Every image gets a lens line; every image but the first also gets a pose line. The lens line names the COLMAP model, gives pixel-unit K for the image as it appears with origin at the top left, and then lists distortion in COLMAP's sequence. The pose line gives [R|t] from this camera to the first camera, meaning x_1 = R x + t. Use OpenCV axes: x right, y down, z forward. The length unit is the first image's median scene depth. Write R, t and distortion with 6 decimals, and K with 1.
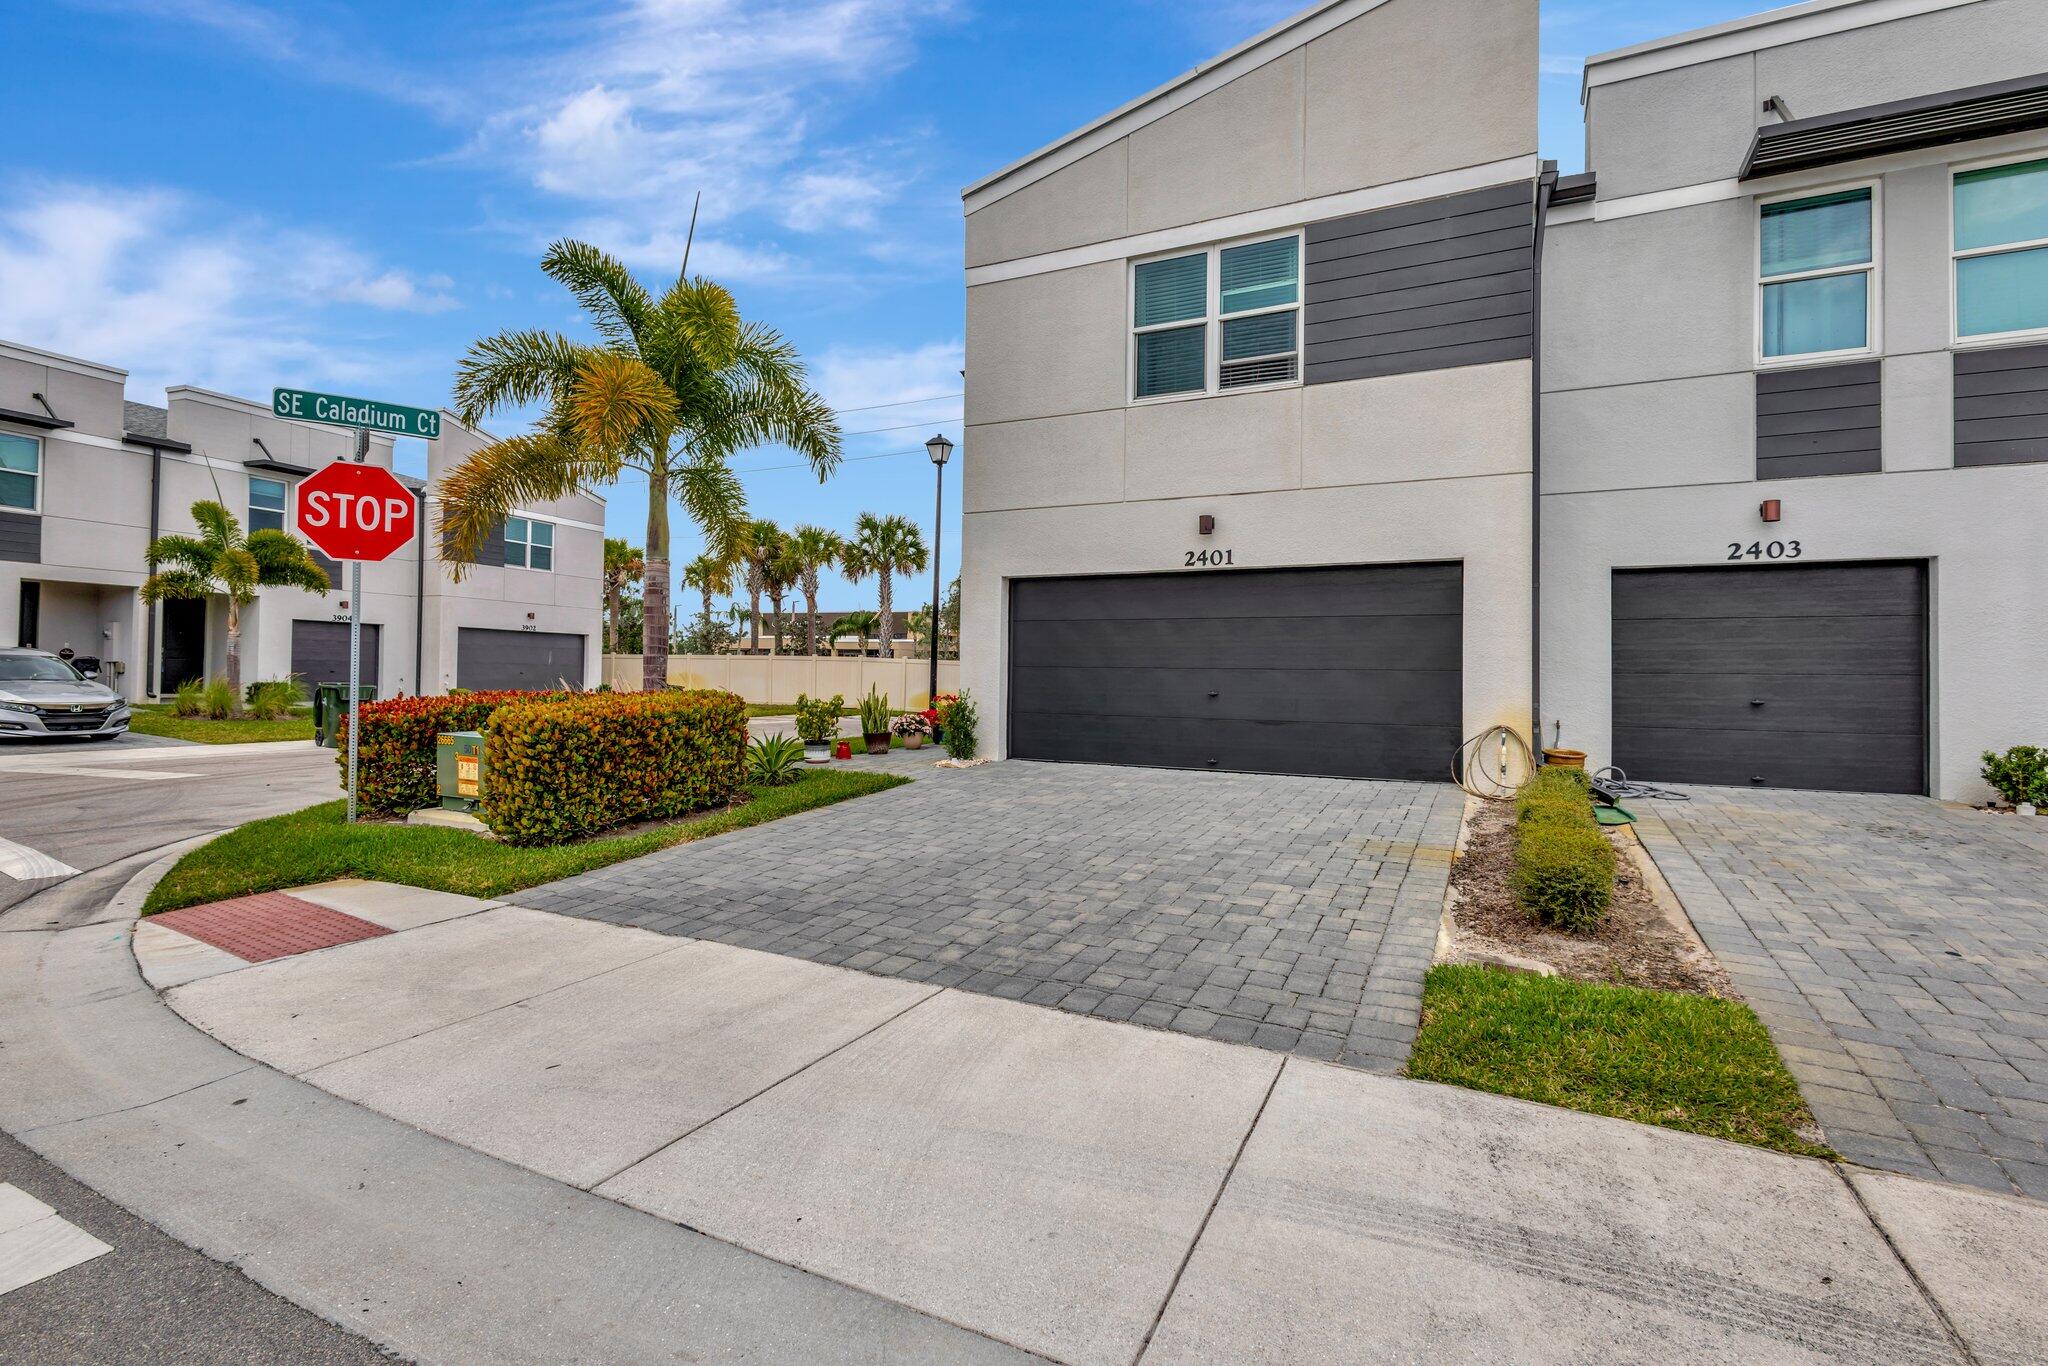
lens RADIAL K [[942.6, 0, 1005.3], [0, 942.6, 647.3], [0, 0, 1]] dist [0.005595, -0.001338]
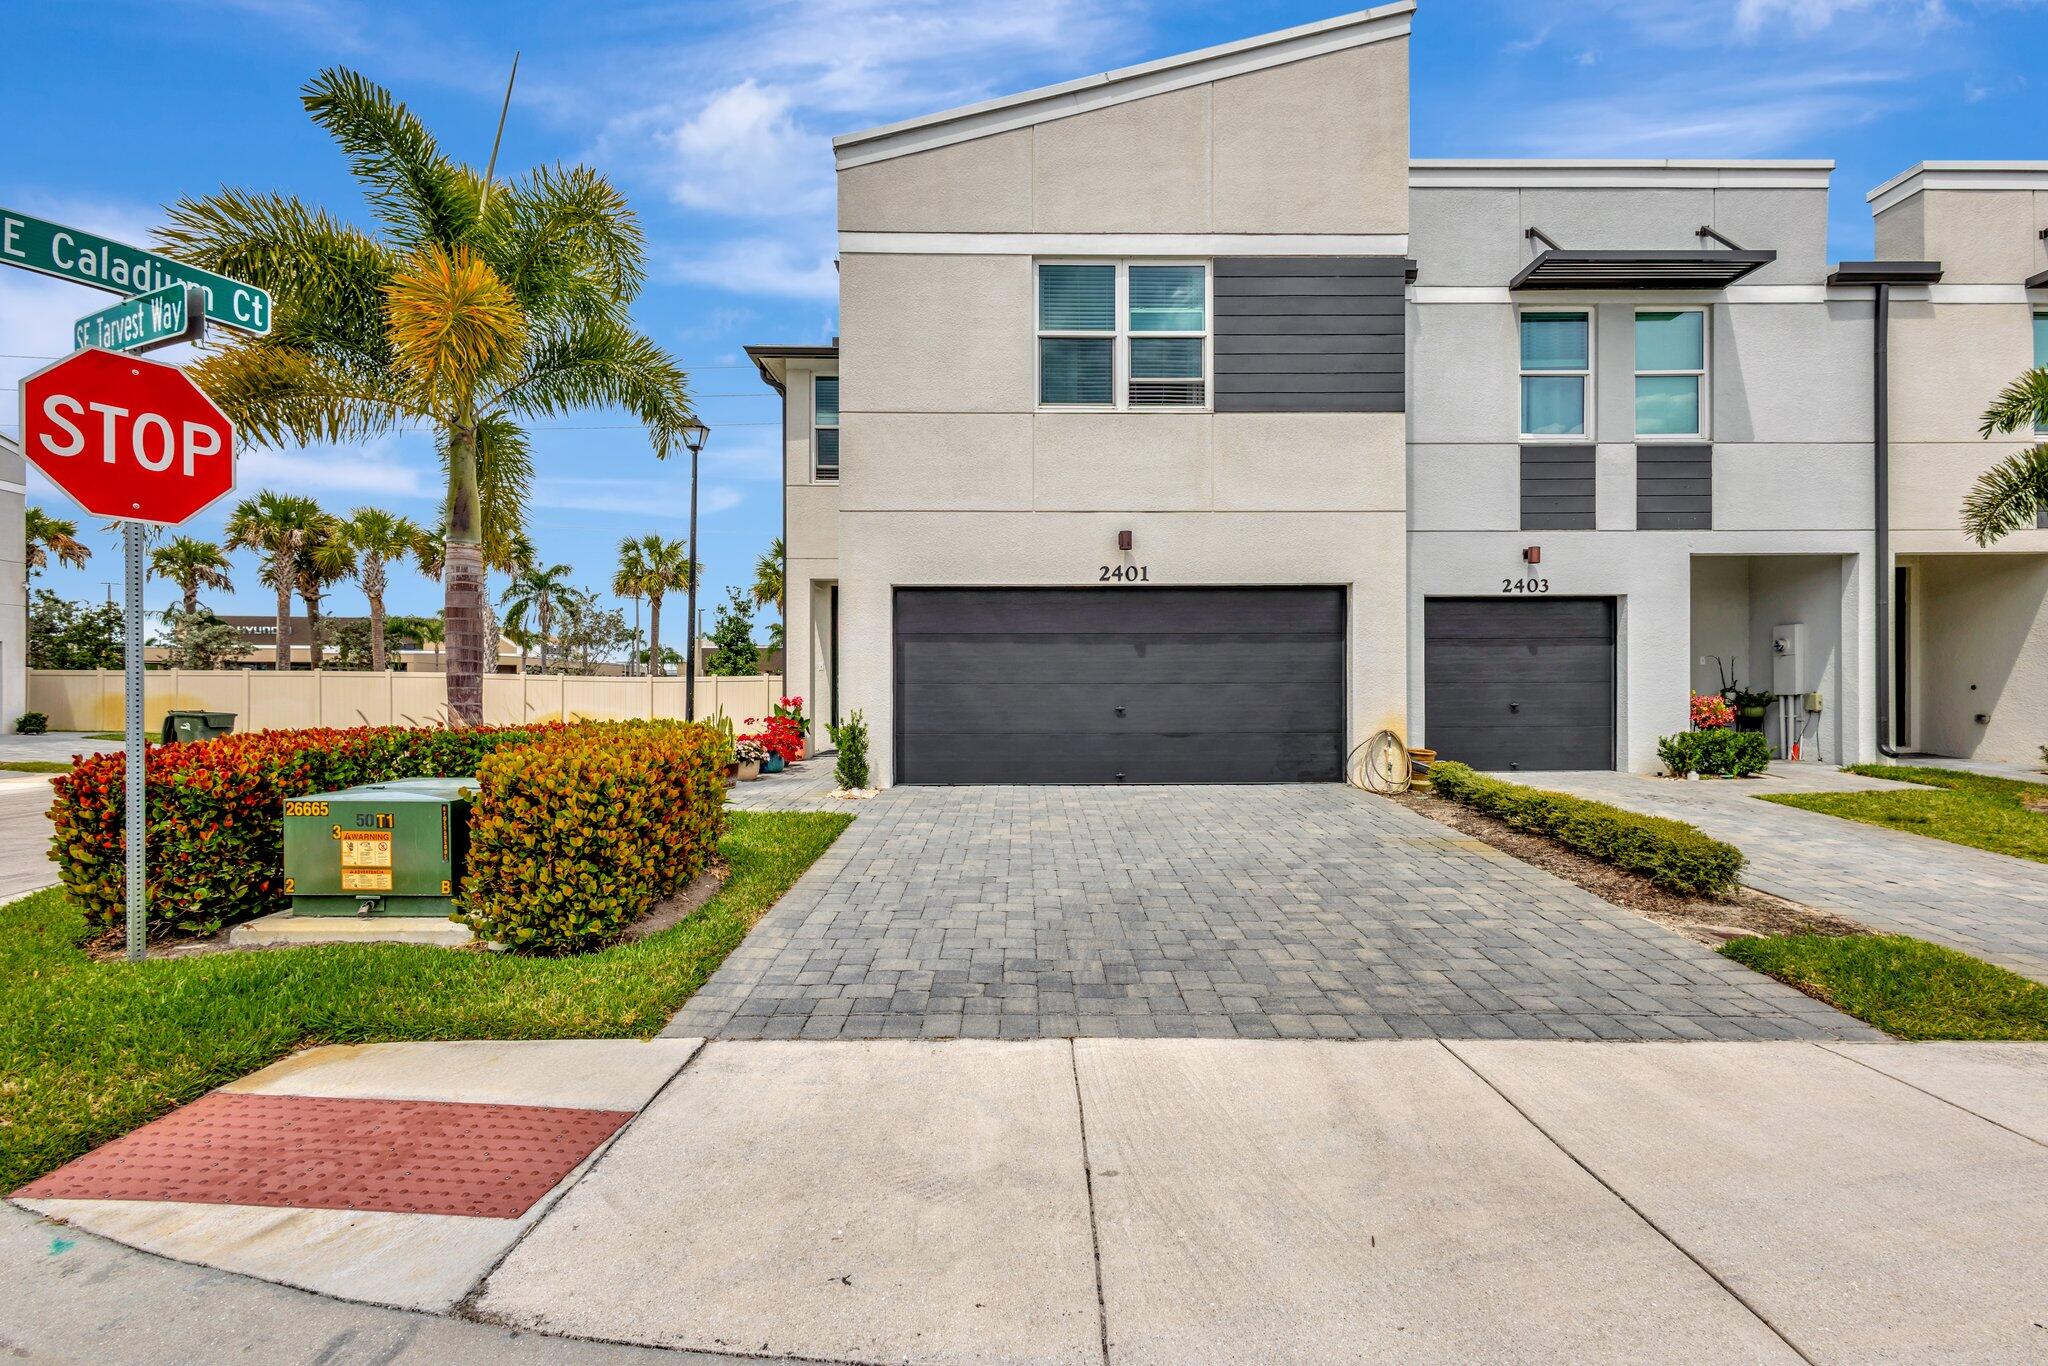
lens RADIAL K [[942.6, 0, 1013.0], [0, 942.6, 680.7], [0, 0, 1]] dist [0.005595, -0.001338]
pose [[0.890091, -0.010286, 0.455666, -0.360691], [0.000350, 0.999760, 0.021884, -0.002454], [-0.455782, -0.019320, 0.889882, 0.164367]]
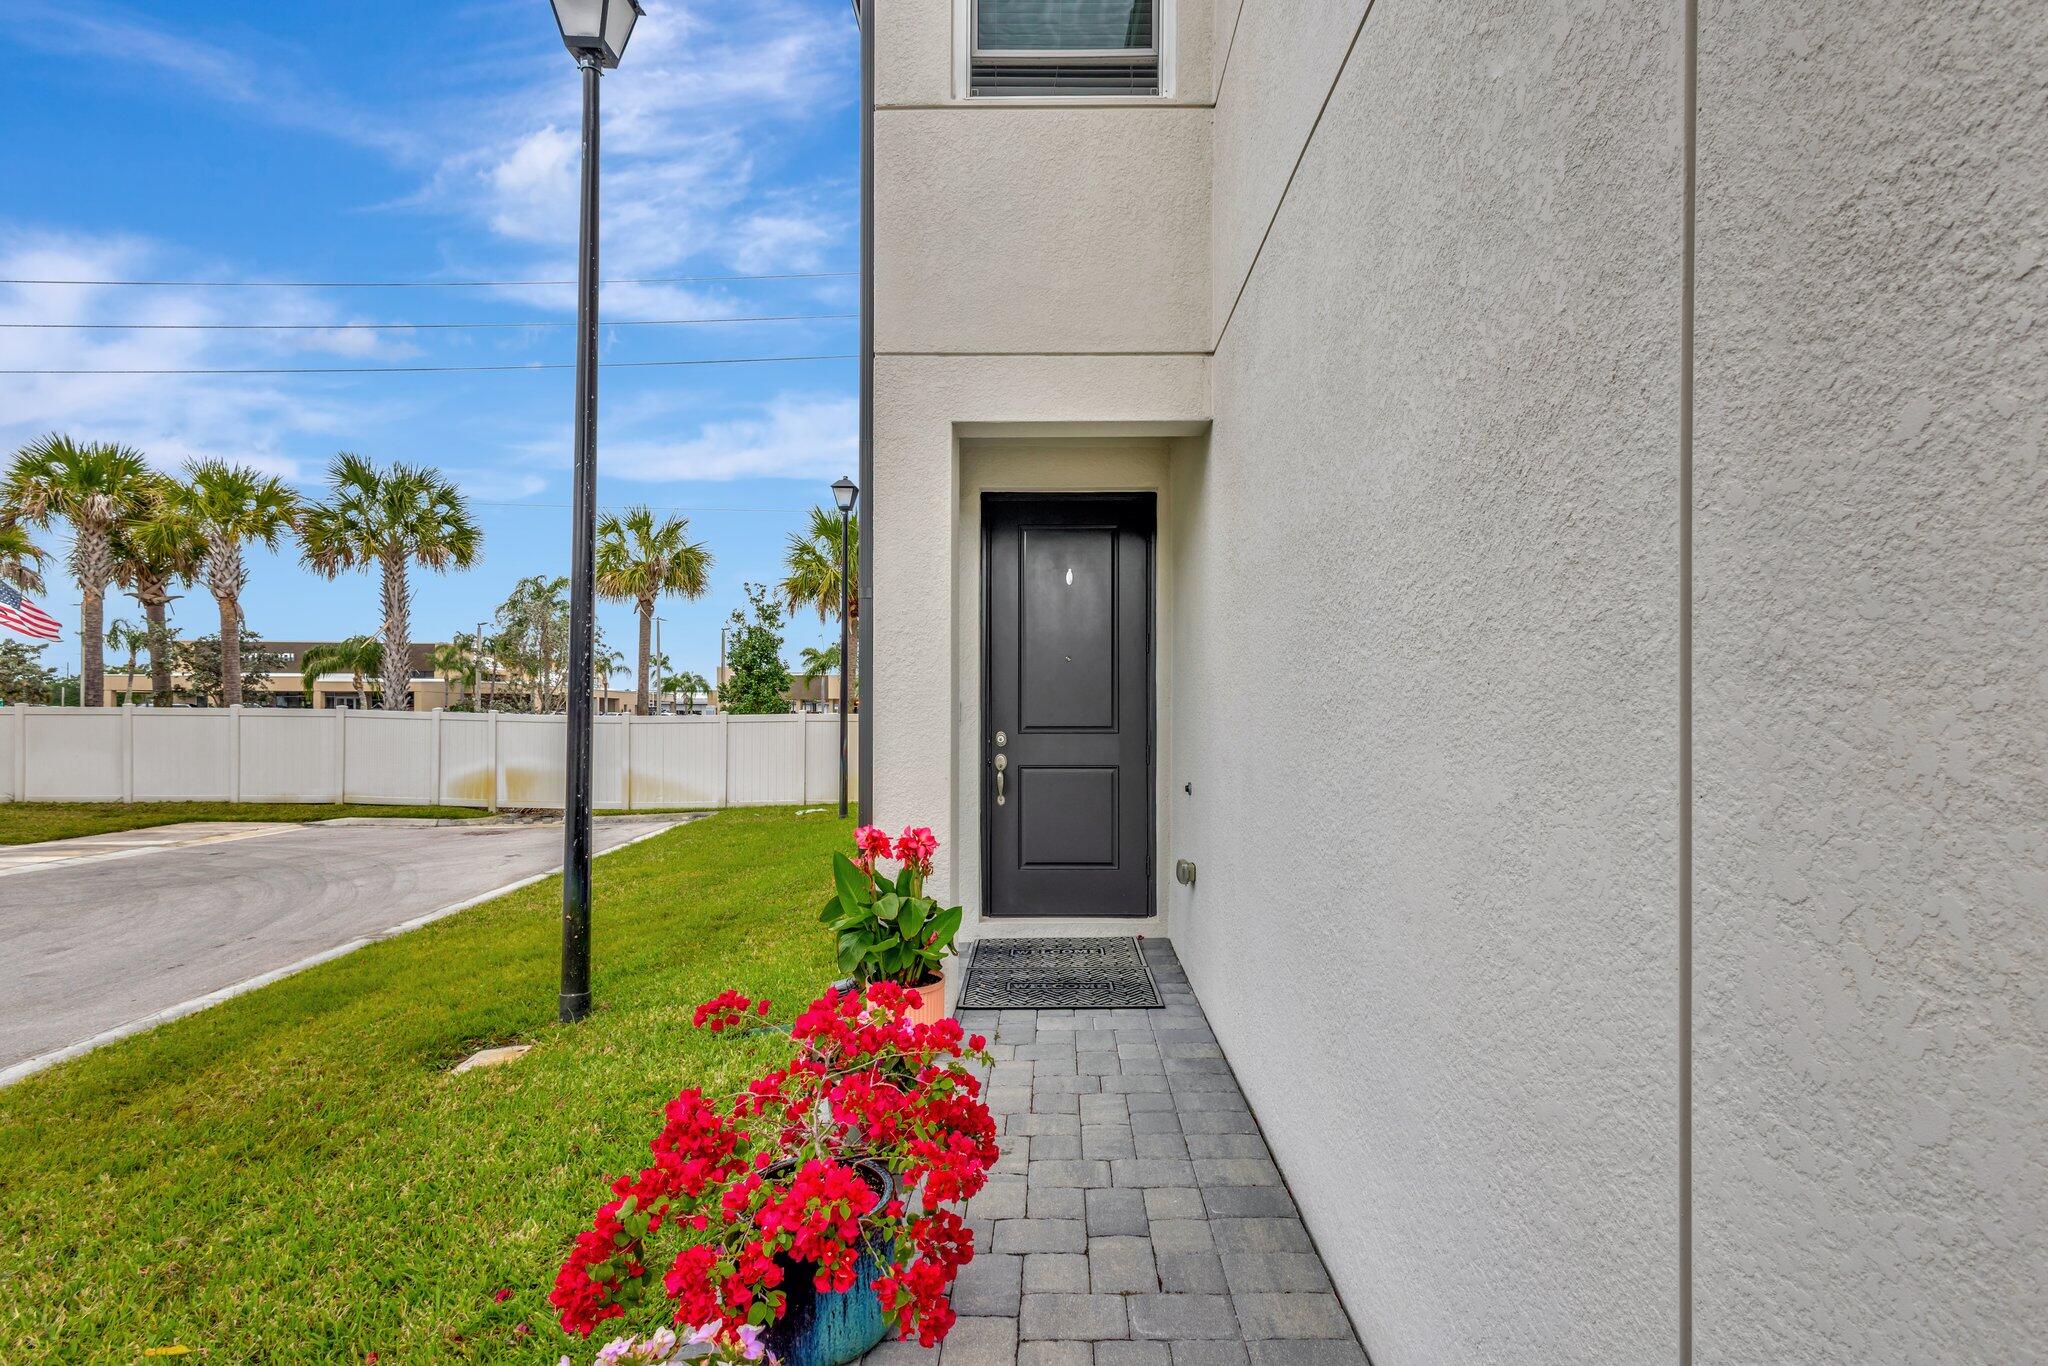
lens RADIAL K [[942.6, 0, 1051.9], [0, 942.6, 695.0], [0, 0, 1]] dist [0.005595, -0.001338]
pose [[0.888745, -0.002139, 0.458397, -0.135444], [-0.000765, 0.999981, 0.006150, -0.004350], [-0.458401, -0.005816, 0.888726, 1.184221]]
